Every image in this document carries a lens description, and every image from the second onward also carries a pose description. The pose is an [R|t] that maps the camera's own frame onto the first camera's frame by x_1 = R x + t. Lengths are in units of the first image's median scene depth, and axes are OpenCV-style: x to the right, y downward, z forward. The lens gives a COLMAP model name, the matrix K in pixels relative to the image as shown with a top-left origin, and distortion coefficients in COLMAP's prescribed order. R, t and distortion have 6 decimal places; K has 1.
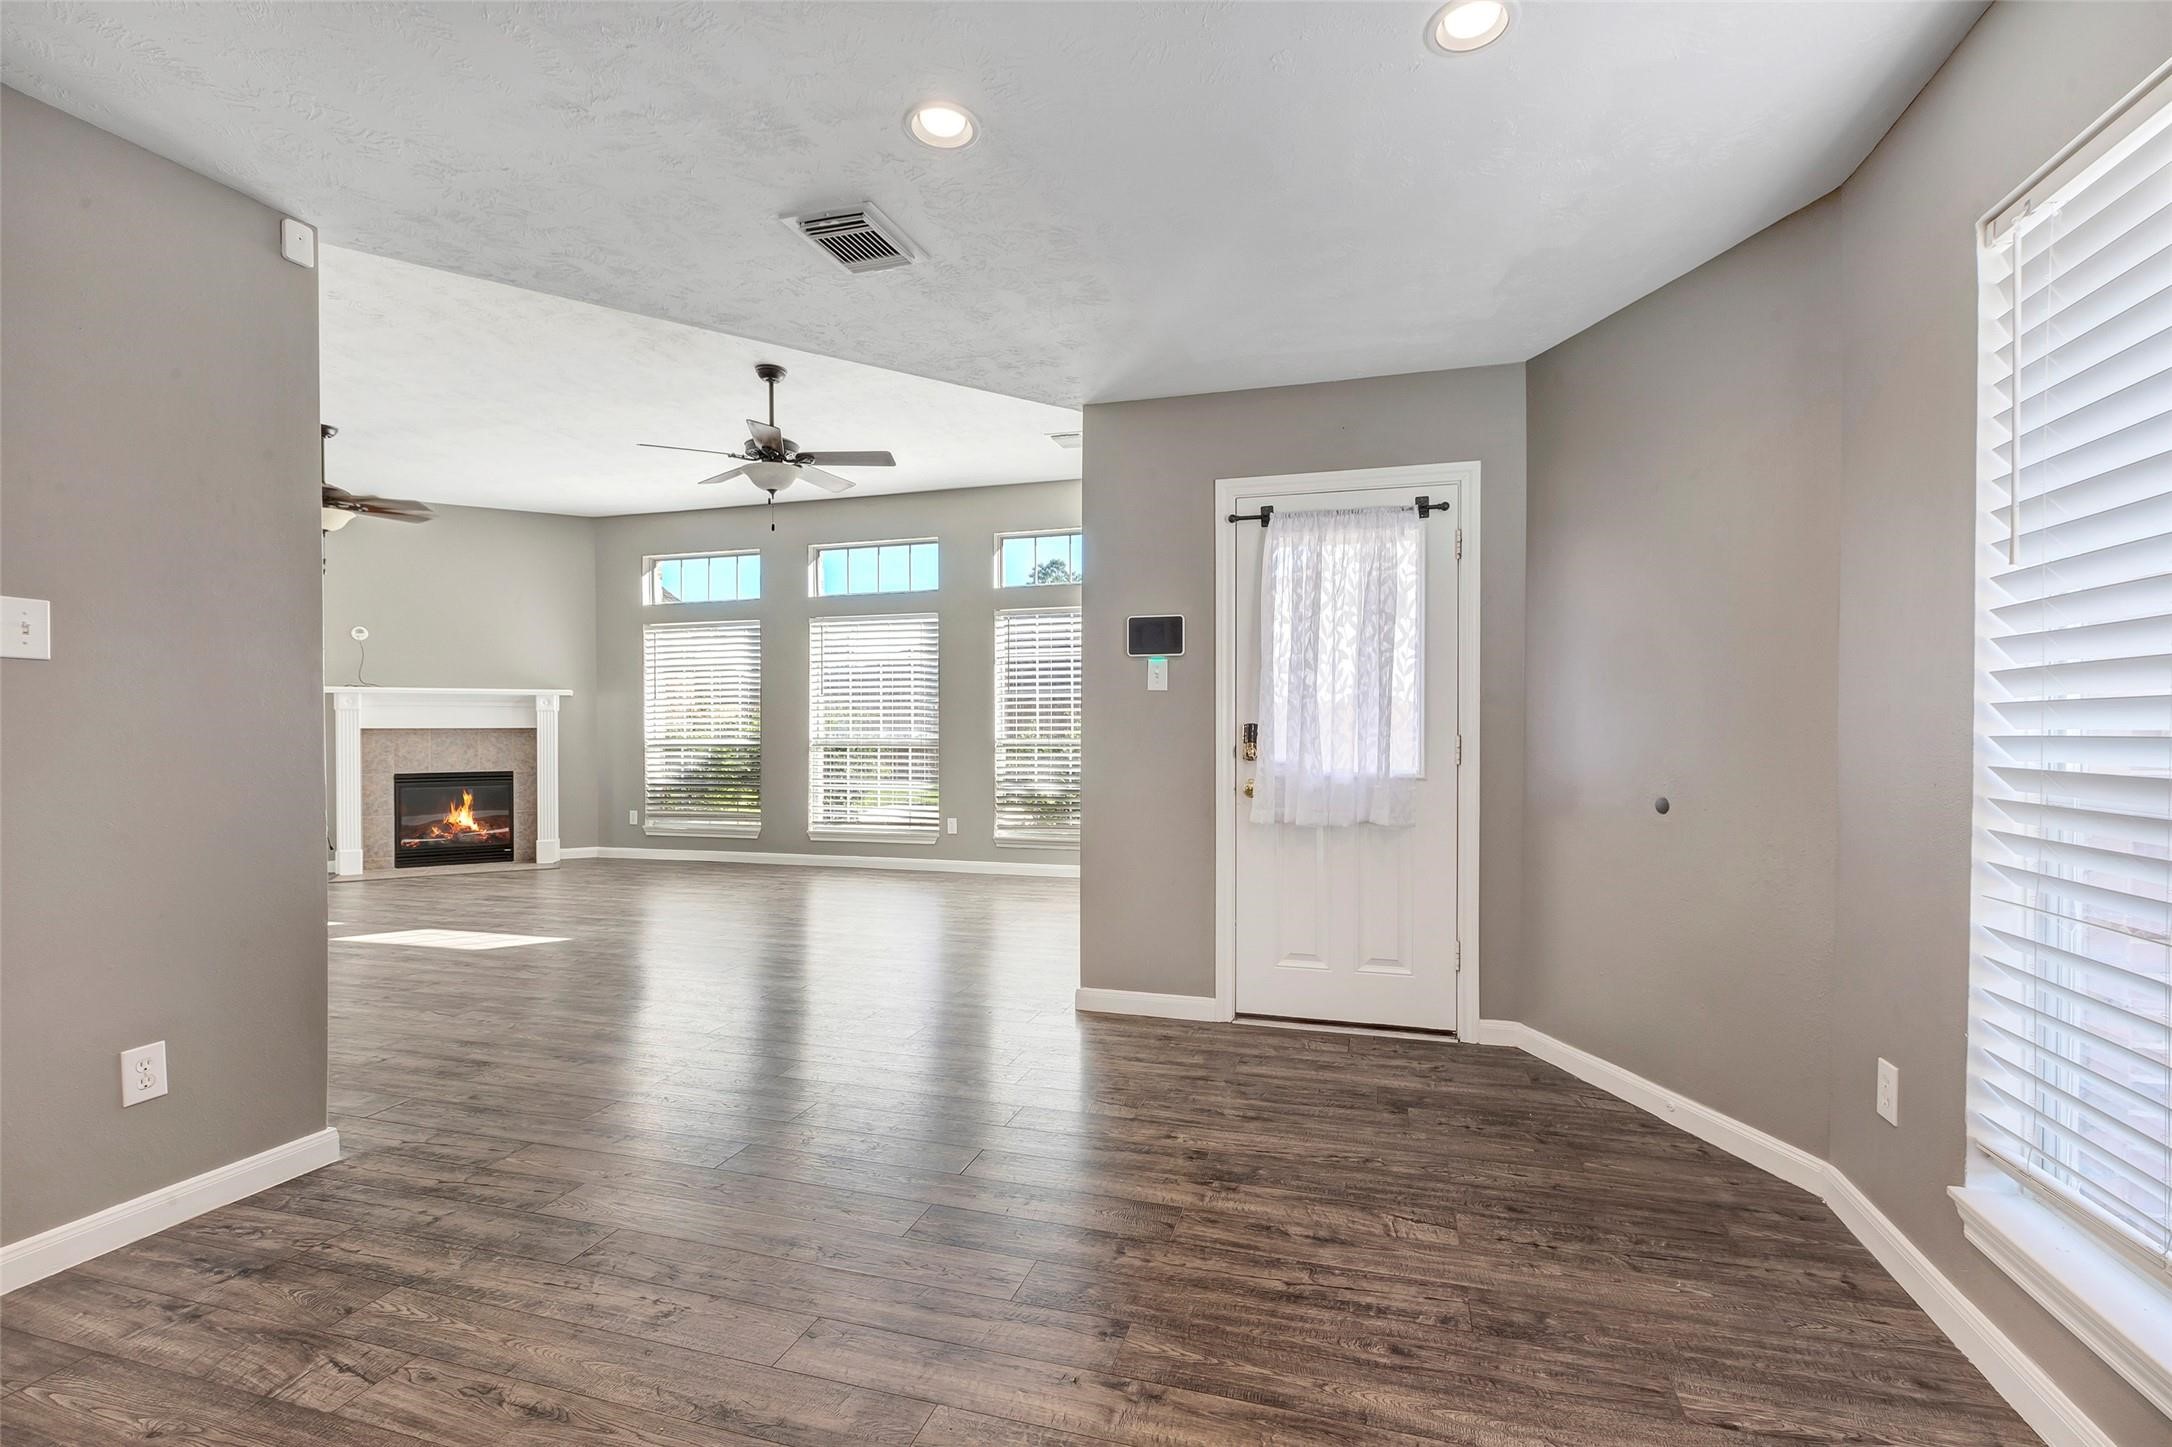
lens RADIAL K [[966.9, 0, 1101.2], [0, 966.9, 732.7], [0, 0, 1]] dist [-0.000171, 0.000664]
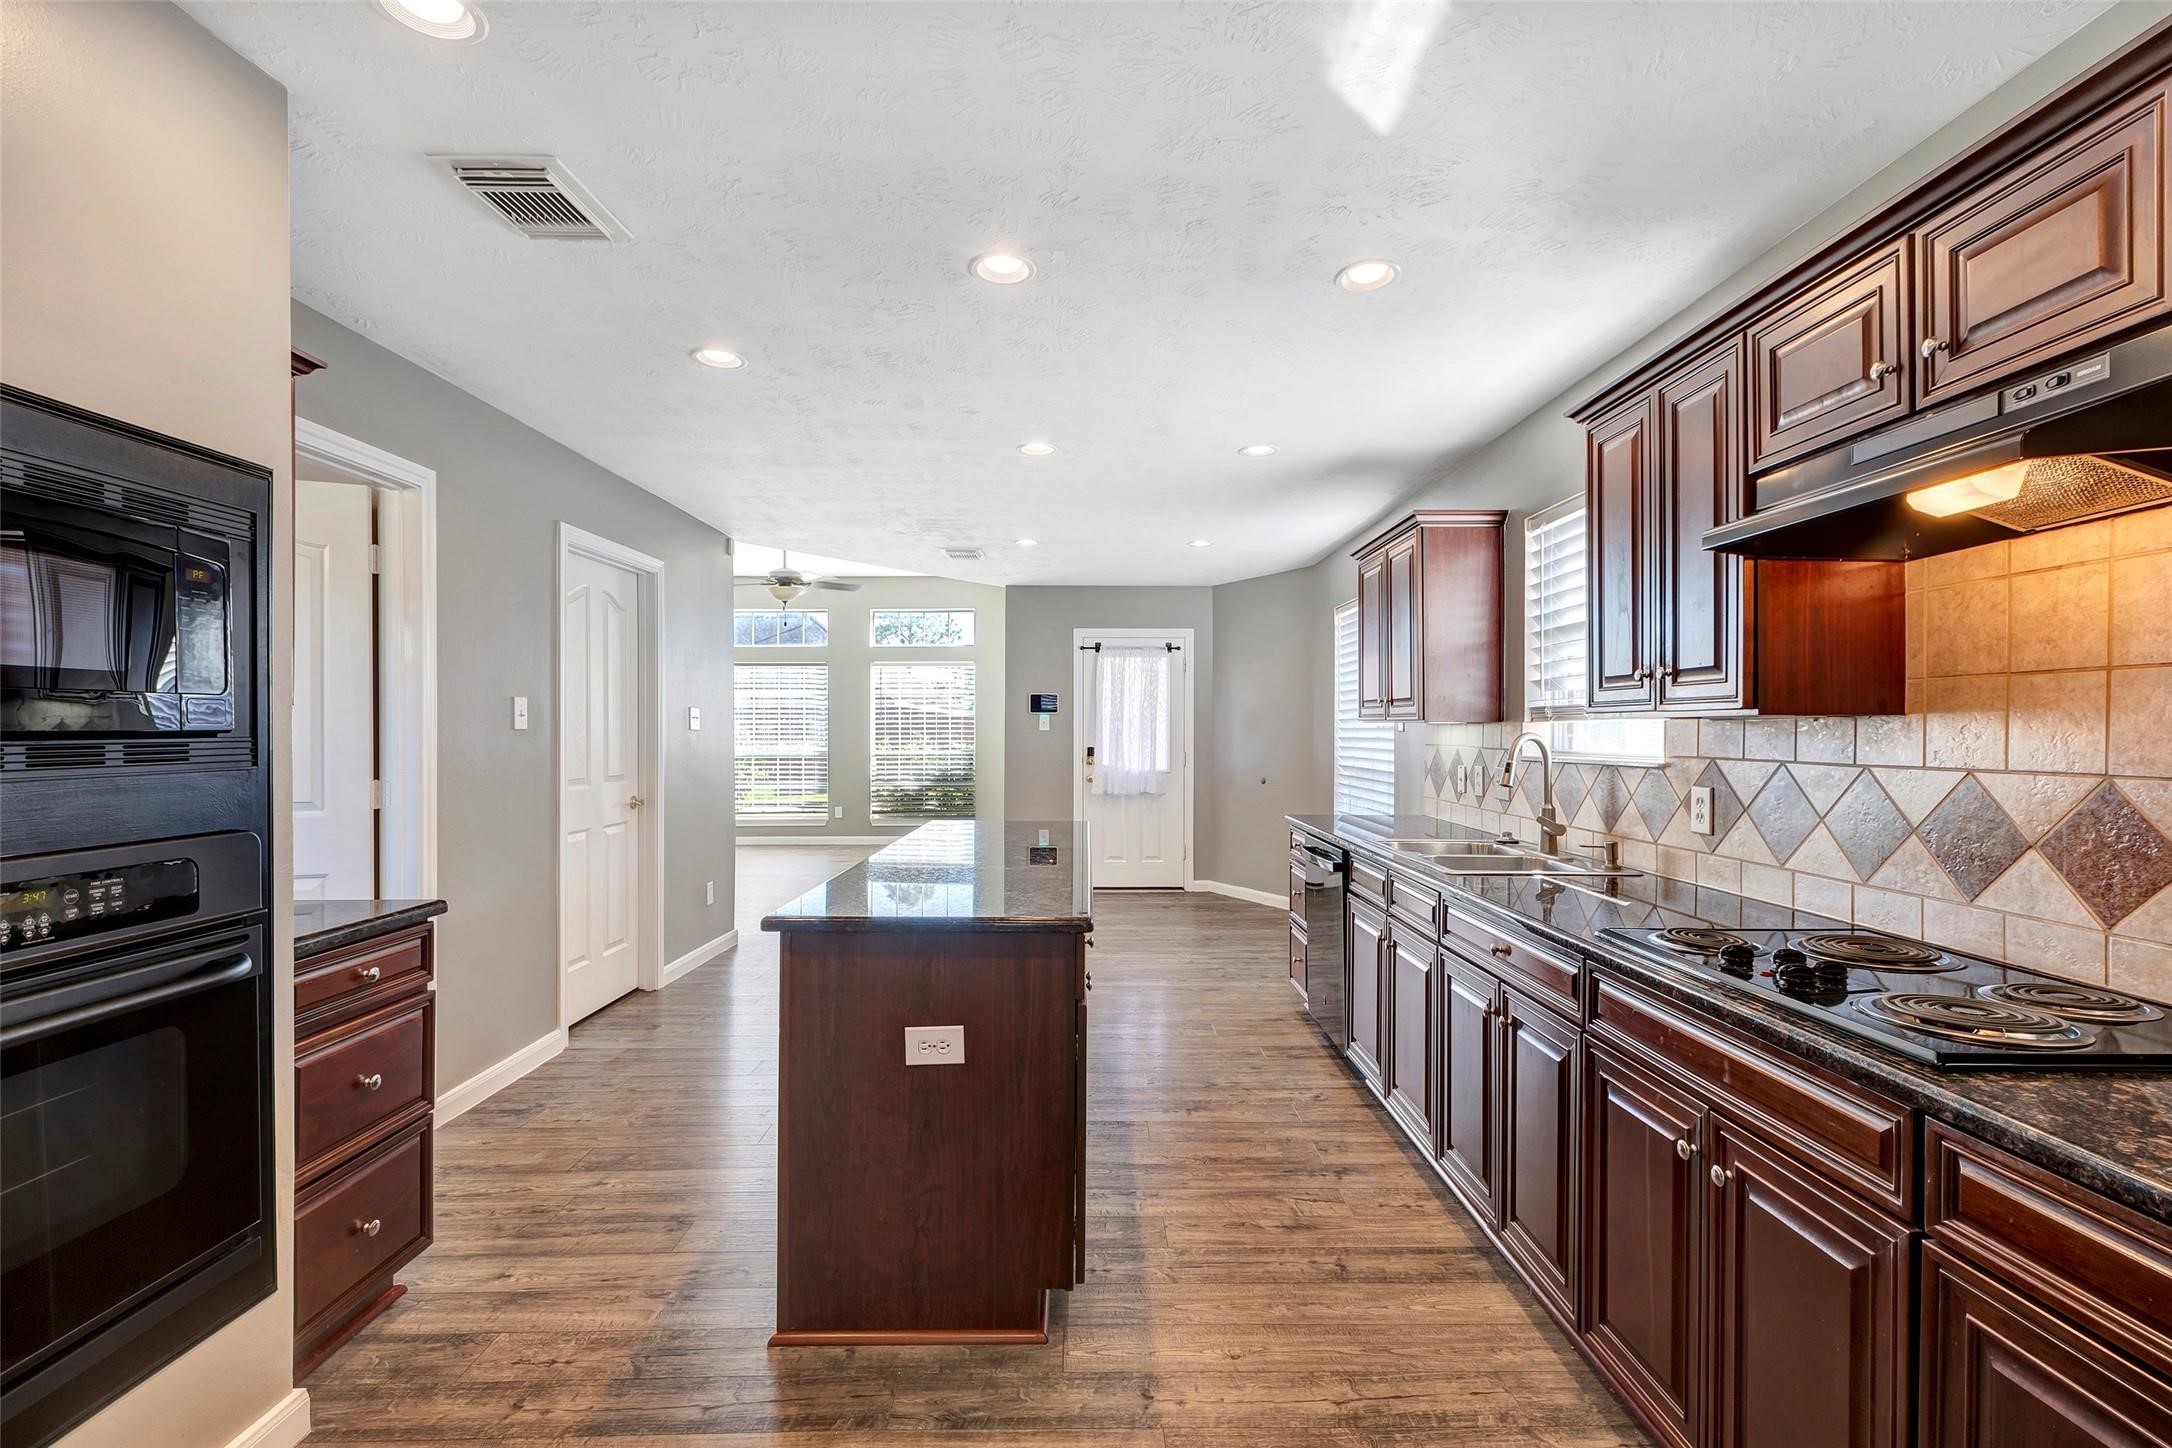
lens RADIAL K [[966.9, 0, 1101.2], [0, 966.9, 733.2], [0, 0, 1]] dist [-0.000171, 0.000664]
pose [[0.954004, 0.000131, 0.299794, -0.202988], [0.000717, 0.999996, -0.002720, -0.015158], [-0.299793, 0.002810, 0.954000, -0.449318]]
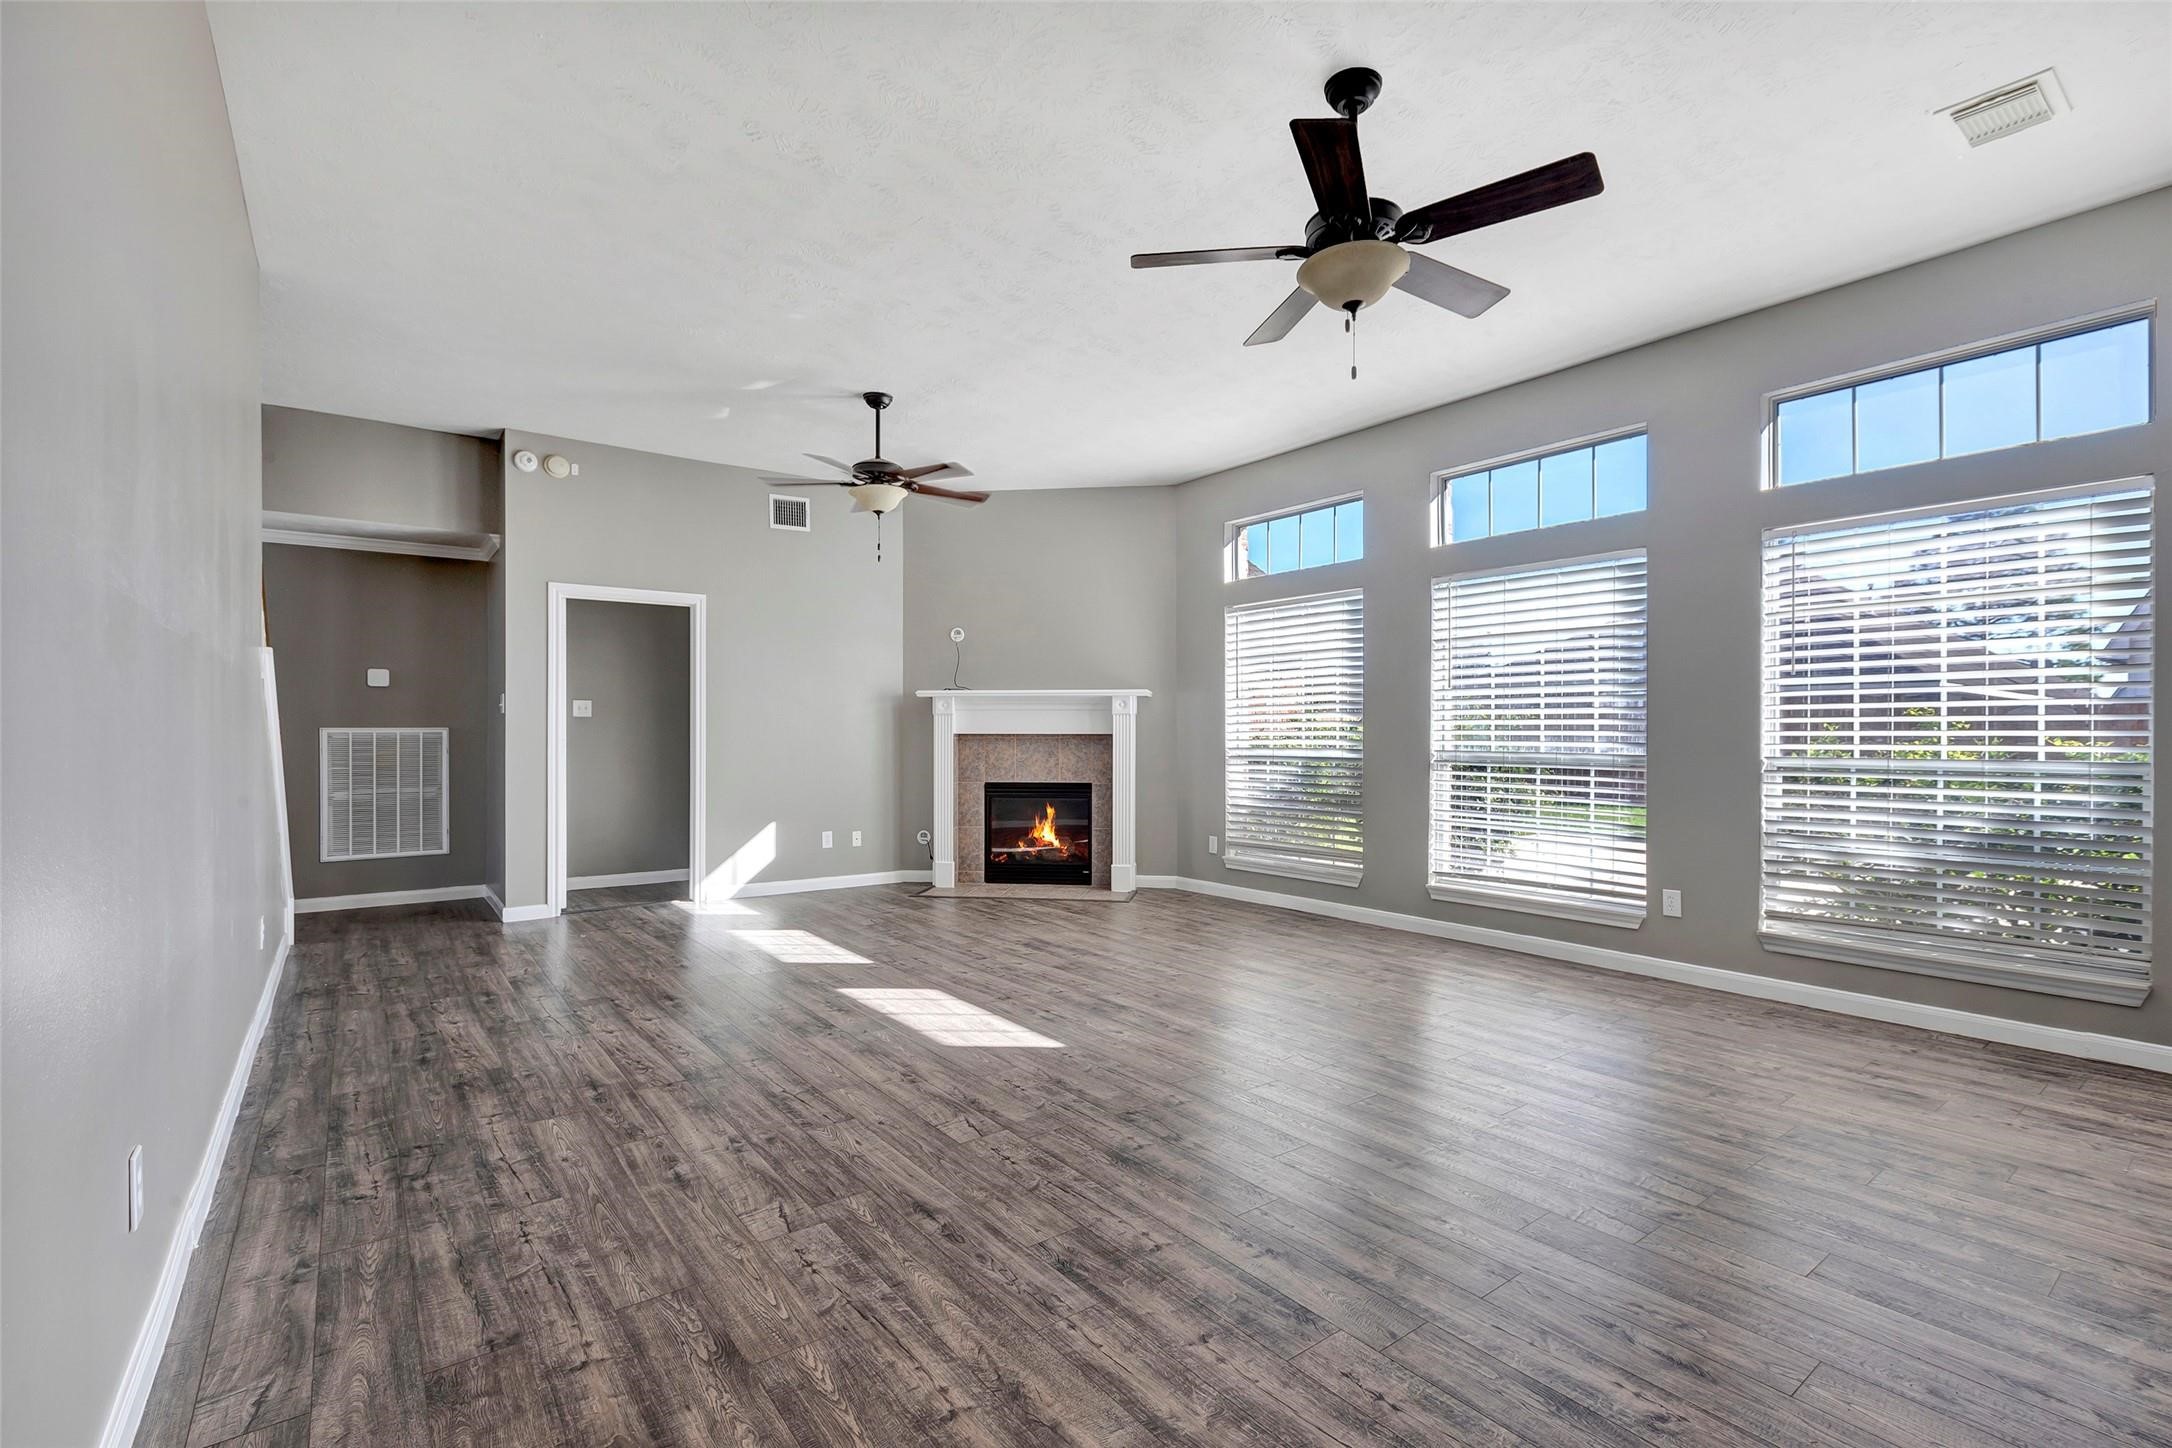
lens RADIAL K [[966.9, 0, 1101.2], [0, 966.9, 733.2], [0, 0, 1]] dist [-0.000171, 0.000664]
pose [[0.806306, 0.004438, -0.591482, -0.082431], [-0.007595, 0.999967, -0.002849, -0.003230], [0.591450, 0.006789, 0.806313, 0.301542]]
